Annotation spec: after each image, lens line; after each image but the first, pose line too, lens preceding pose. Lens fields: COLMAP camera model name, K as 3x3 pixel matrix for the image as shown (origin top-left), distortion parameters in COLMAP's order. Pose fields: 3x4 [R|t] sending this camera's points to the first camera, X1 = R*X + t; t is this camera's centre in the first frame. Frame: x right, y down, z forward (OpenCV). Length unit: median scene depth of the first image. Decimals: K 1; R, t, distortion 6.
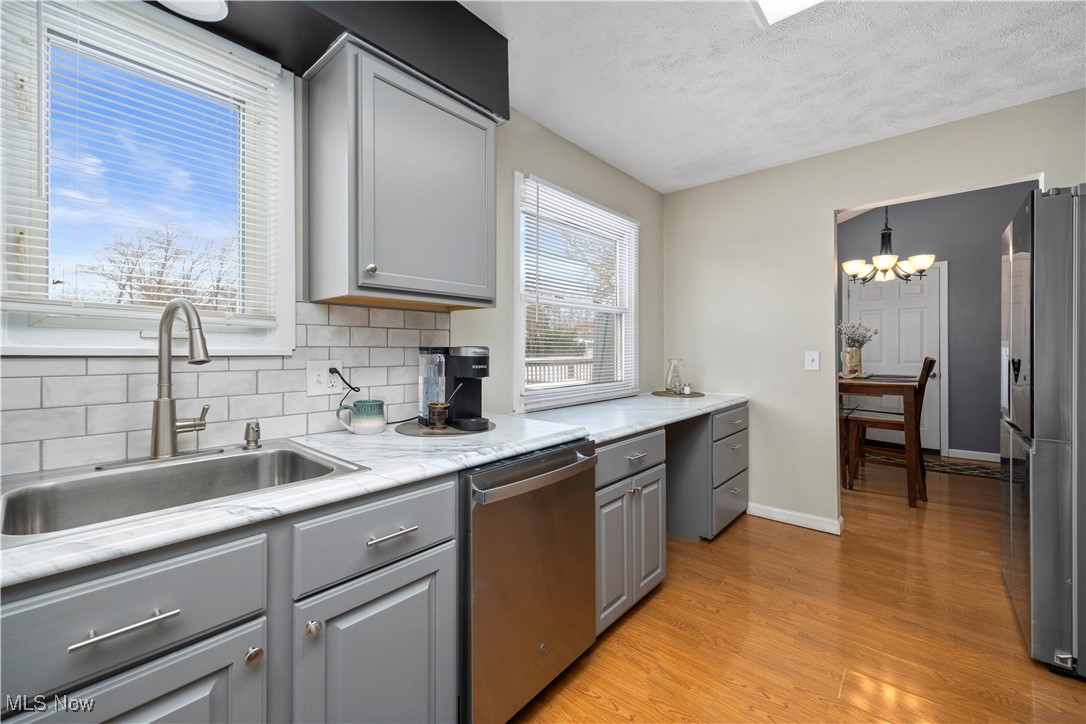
lens RADIAL K [[428.0, 0, 548.5], [0, 428.0, 347.5], [0, 0, 1]] dist [0.003373, -0.001488]
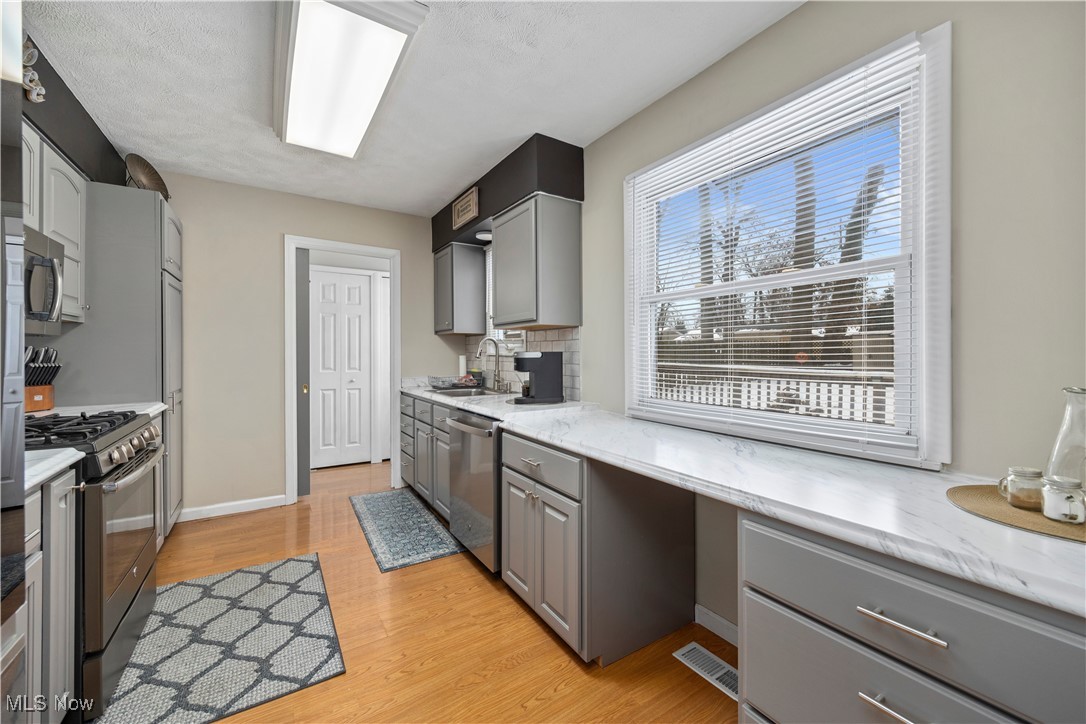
lens RADIAL K [[428.0, 0, 547.5], [0, 428.0, 359.3], [0, 0, 1]] dist [0.003373, -0.001488]
pose [[-0.275148, 0.016072, -0.961267, 0.749644], [0.007265, 0.999866, 0.014638, -0.000453], [0.961374, -0.002956, -0.275228, 0.856321]]
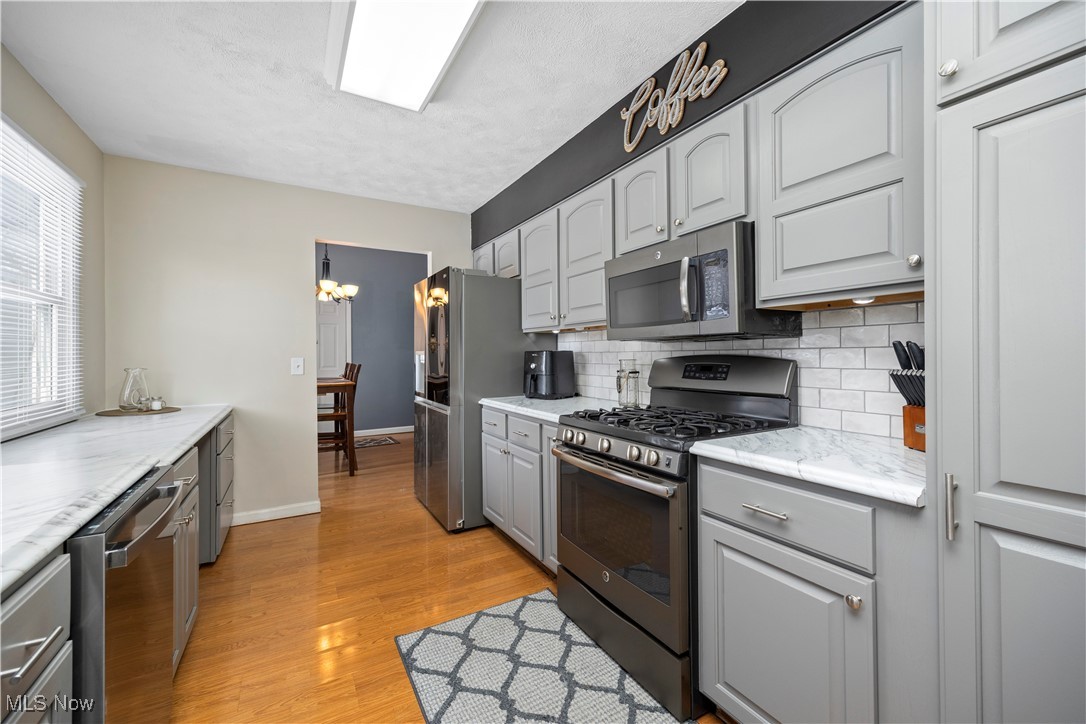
lens RADIAL K [[428.0, 0, 531.3], [0, 428.0, 354.4], [0, 0, 1]] dist [0.003373, -0.001488]
pose [[0.340900, 0.007409, 0.940070, -0.241998], [-0.005930, 0.999966, -0.005731, 0.001856], [-0.940081, -0.003621, 0.340932, 0.040970]]
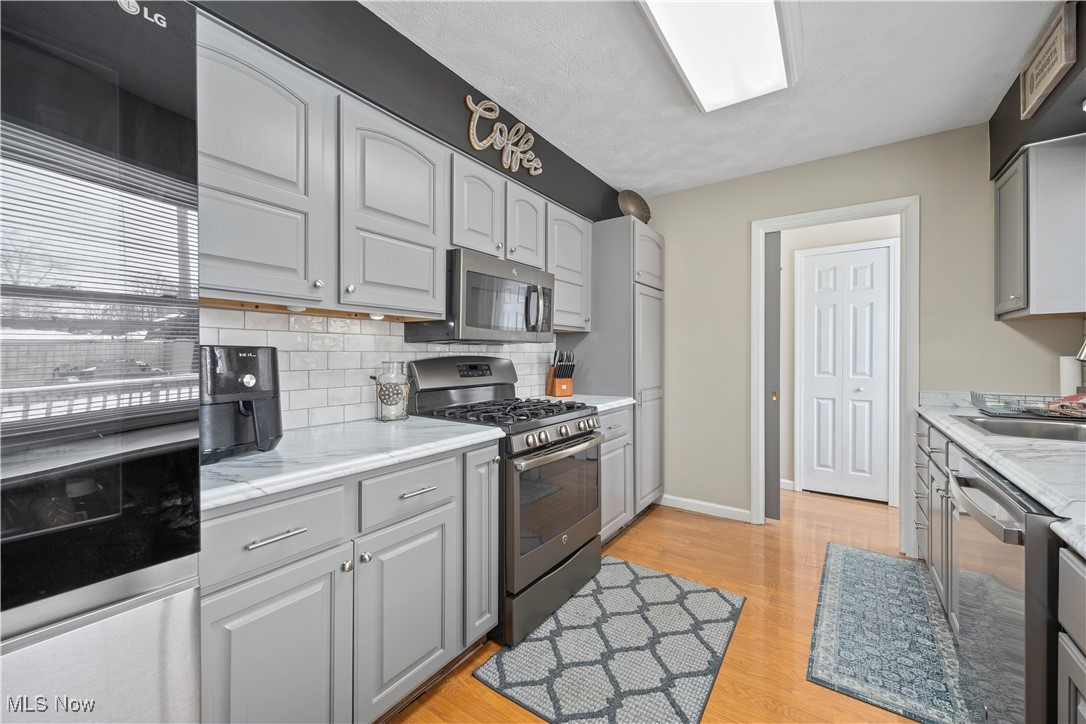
lens RADIAL K [[428.0, 0, 541.3], [0, 428.0, 360.6], [0, 0, 1]] dist [0.003373, -0.001488]
pose [[-0.994554, 0.008076, -0.103911, 0.450232], [0.007672, 0.999961, 0.004283, 0.002387], [0.103942, 0.003462, -0.994577, 0.836445]]
